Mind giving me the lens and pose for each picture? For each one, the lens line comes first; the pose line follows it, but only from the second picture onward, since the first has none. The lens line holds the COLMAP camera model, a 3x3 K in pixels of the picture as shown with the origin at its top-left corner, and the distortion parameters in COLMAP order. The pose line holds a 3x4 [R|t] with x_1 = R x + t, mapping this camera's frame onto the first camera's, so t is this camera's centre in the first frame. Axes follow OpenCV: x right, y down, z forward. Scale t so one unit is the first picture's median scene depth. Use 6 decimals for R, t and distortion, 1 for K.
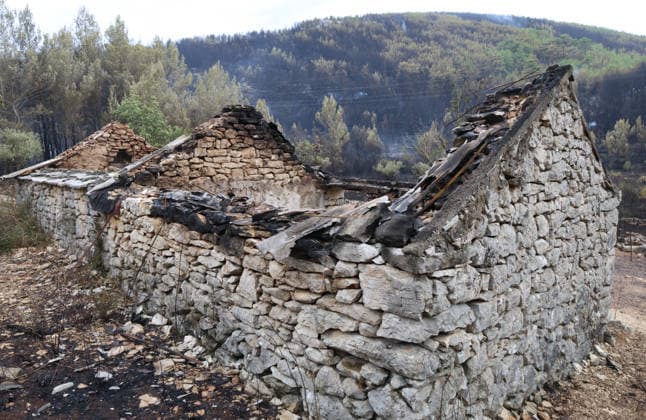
lens RADIAL K [[459.9, 0, 326.0], [0, 459.9, 212.9], [0, 0, 1]] dist [-0.100341, 0.076358]
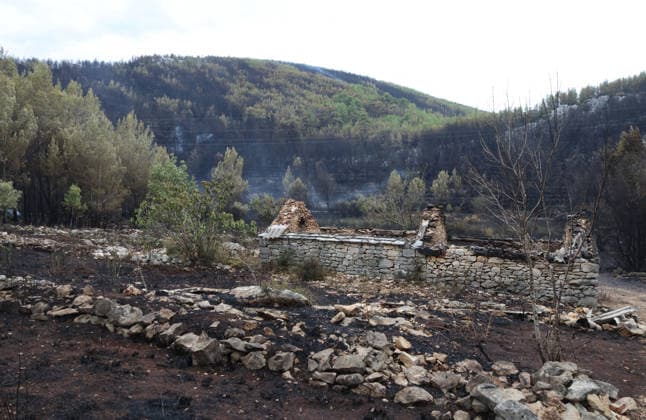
lens RADIAL K [[459.9, 0, 326.0], [0, 459.9, 212.9], [0, 0, 1]] dist [-0.100341, 0.076358]
pose [[0.933088, 0.002829, 0.359636, -0.043075], [0.026730, 0.996658, -0.077193, -0.001193], [-0.358652, 0.081641, 0.929894, -0.025320]]
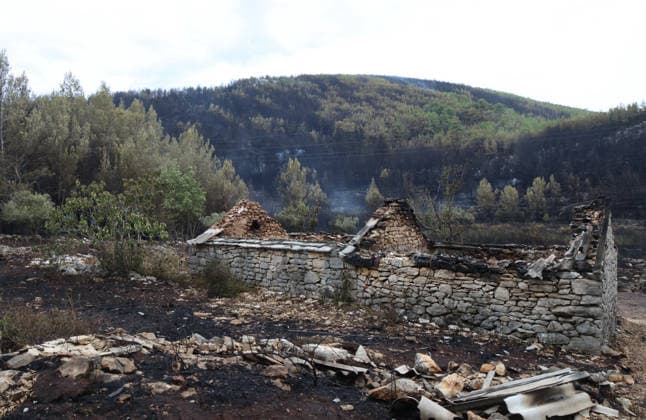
lens RADIAL K [[459.9, 0, 326.0], [0, 459.9, 212.9], [0, 0, 1]] dist [-0.100341, 0.076358]
pose [[0.988629, -0.004279, 0.150311, -0.019985], [0.021533, 0.993322, -0.113348, -0.000154], [-0.148823, 0.115296, 0.982119, -0.016753]]
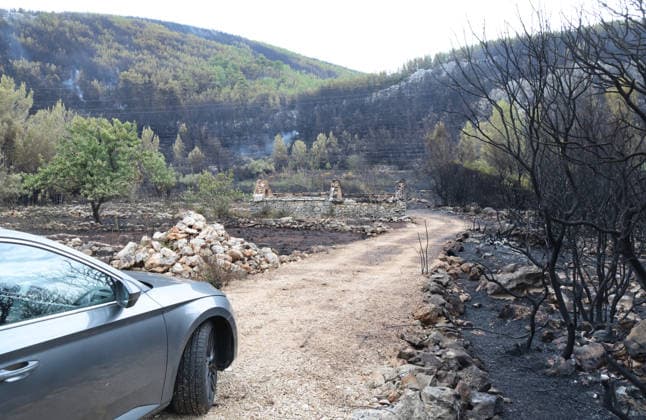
lens RADIAL K [[459.9, 0, 326.0], [0, 459.9, 212.9], [0, 0, 1]] dist [-0.100341, 0.076358]
pose [[0.804234, -0.099195, 0.585976, -0.086835], [0.099333, 0.994539, 0.032025, -0.001808], [-0.585953, 0.032451, 0.809695, -0.076675]]
